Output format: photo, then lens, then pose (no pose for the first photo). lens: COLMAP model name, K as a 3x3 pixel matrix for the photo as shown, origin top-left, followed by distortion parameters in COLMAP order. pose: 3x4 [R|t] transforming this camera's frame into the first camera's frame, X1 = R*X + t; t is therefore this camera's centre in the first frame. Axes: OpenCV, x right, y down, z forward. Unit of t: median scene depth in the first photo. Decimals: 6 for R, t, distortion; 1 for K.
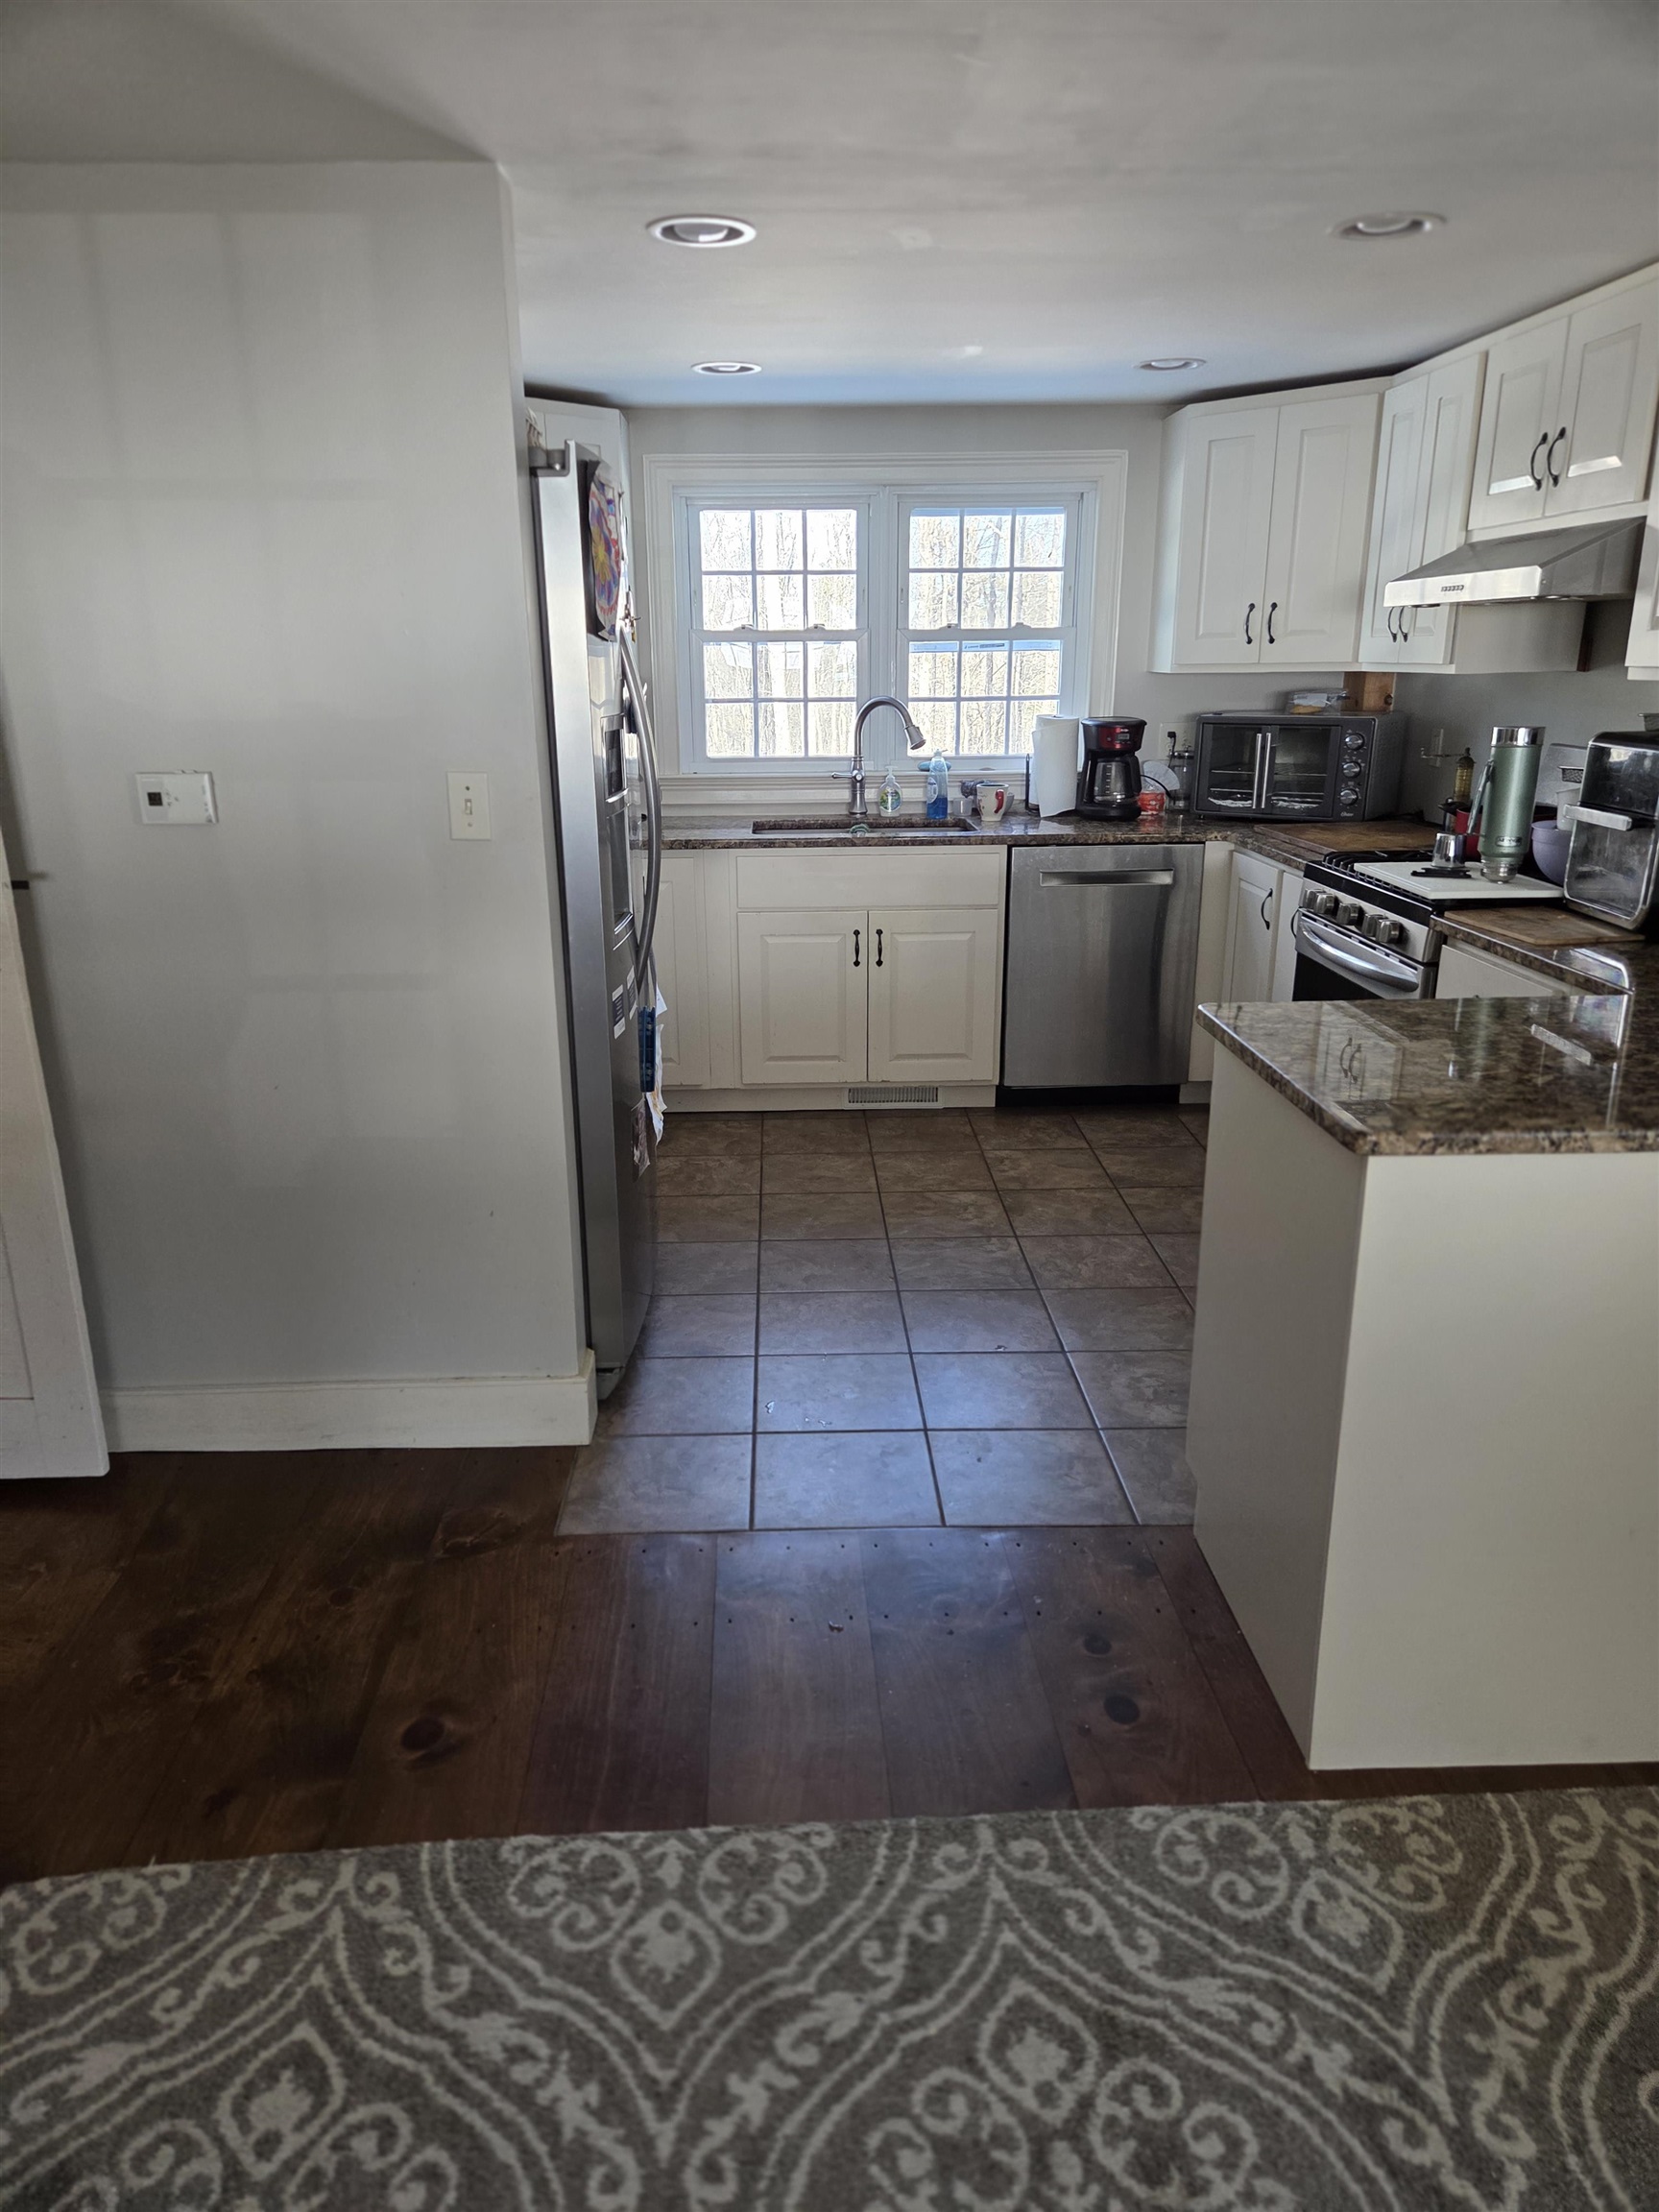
lens RADIAL K [[1482.9, 0, 829.5], [0, 1482.9, 1106.0], [0, 0, 1]] dist [0.086778, -0.052114]
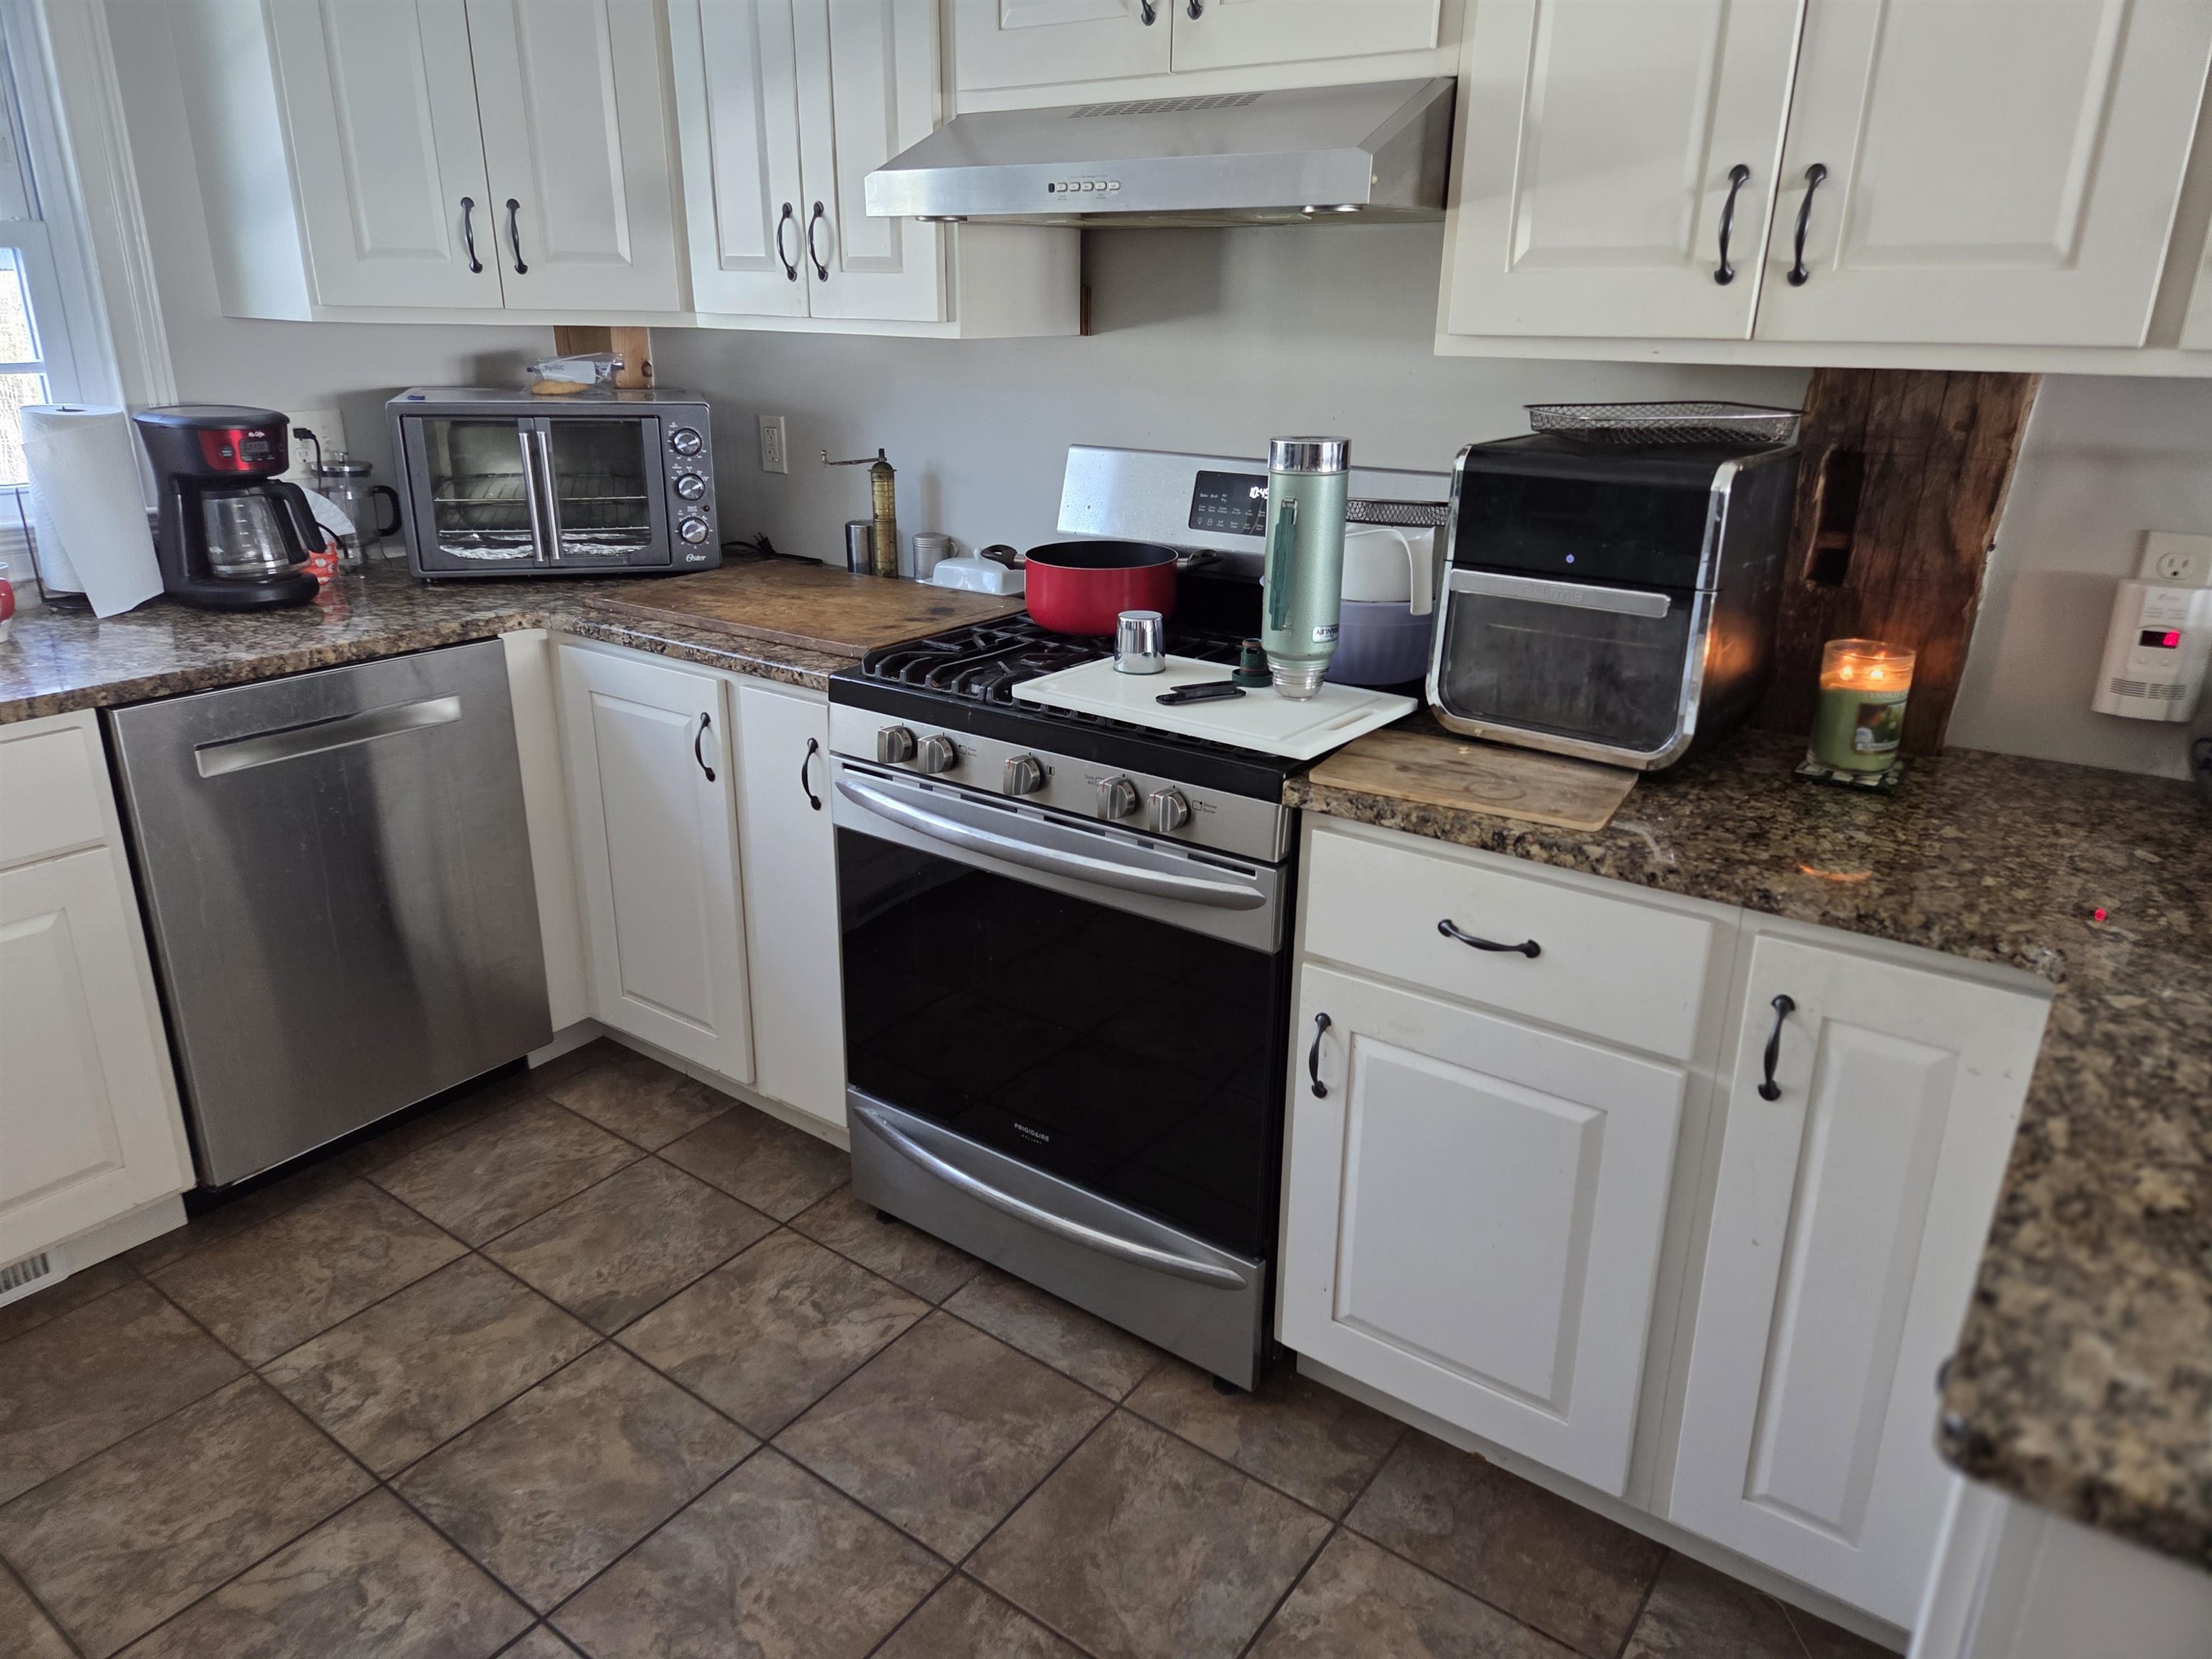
lens RADIAL K [[1482.9, 0, 1105.4], [0, 1482.9, 821.3], [0, 0, 1]] dist [0.086778, -0.052114]
pose [[0.629765, -0.249146, 0.735746, -0.035757], [0.215663, 0.966011, 0.142522, -0.143567], [-0.746248, 0.068918, 0.662091, 0.477512]]
